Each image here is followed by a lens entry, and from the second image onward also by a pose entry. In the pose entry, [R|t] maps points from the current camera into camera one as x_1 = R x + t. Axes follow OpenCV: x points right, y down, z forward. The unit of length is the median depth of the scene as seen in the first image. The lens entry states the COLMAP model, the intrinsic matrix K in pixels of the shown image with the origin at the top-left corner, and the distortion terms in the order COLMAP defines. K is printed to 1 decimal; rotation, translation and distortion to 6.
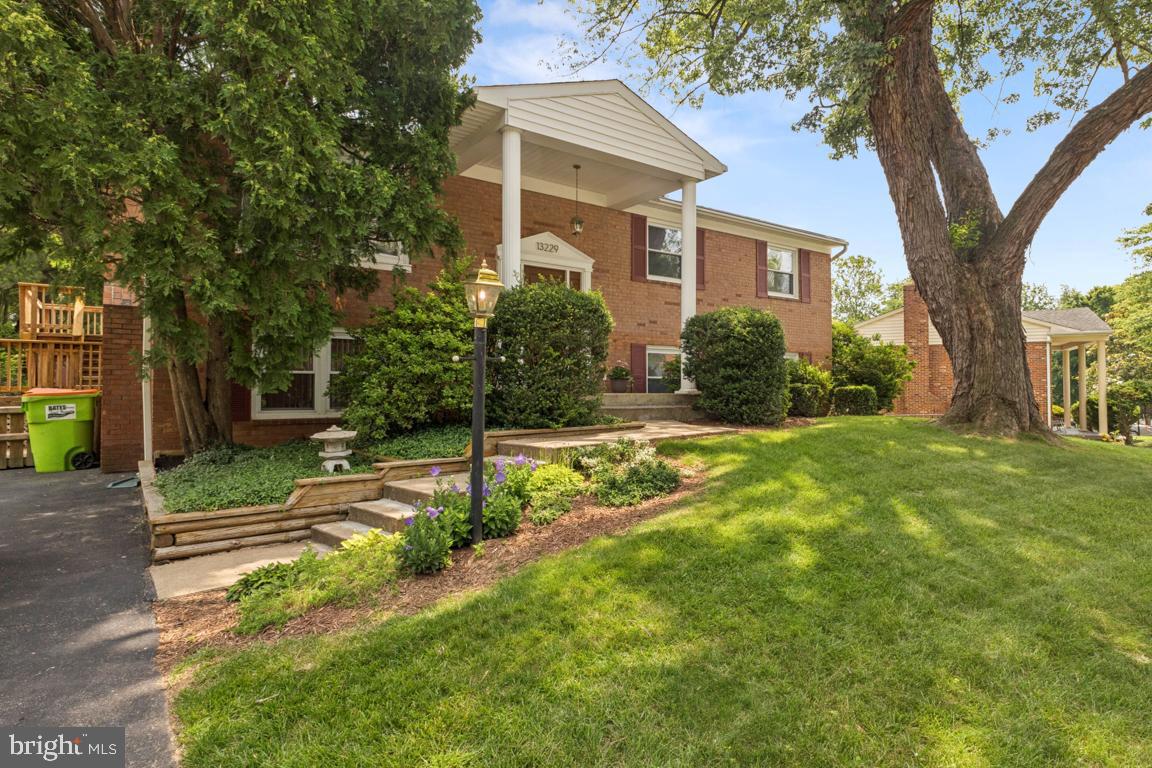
lens RADIAL K [[502.0, 0, 579.0], [0, 502.0, 377.1], [0, 0, 1]] dist [0.000147, 0.000059]
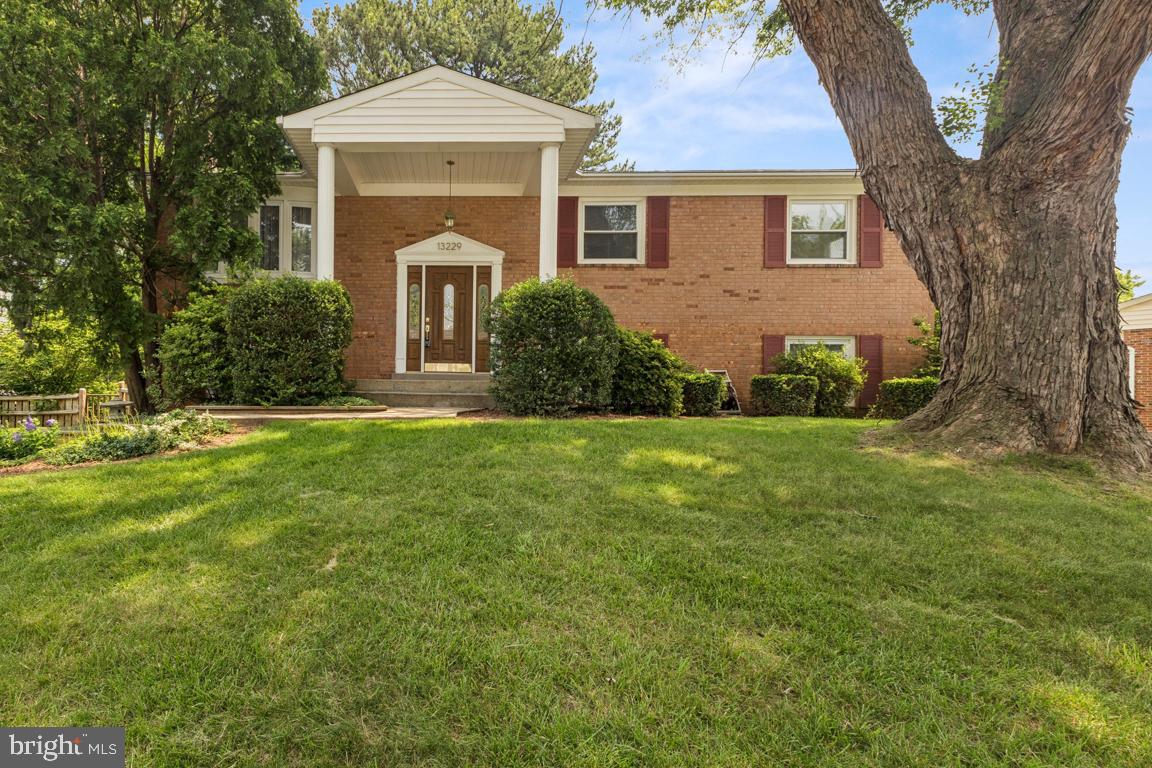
lens RADIAL K [[459.1, 0, 576.0], [0, 459.1, 389.8], [0, 0, 1]] dist [0.001356, 0.000039]
pose [[0.852954, 0.004243, -0.521969, 0.653730], [0.002091, 0.999931, 0.011545, 0.033565], [0.521982, -0.010939, 0.852886, 0.299103]]
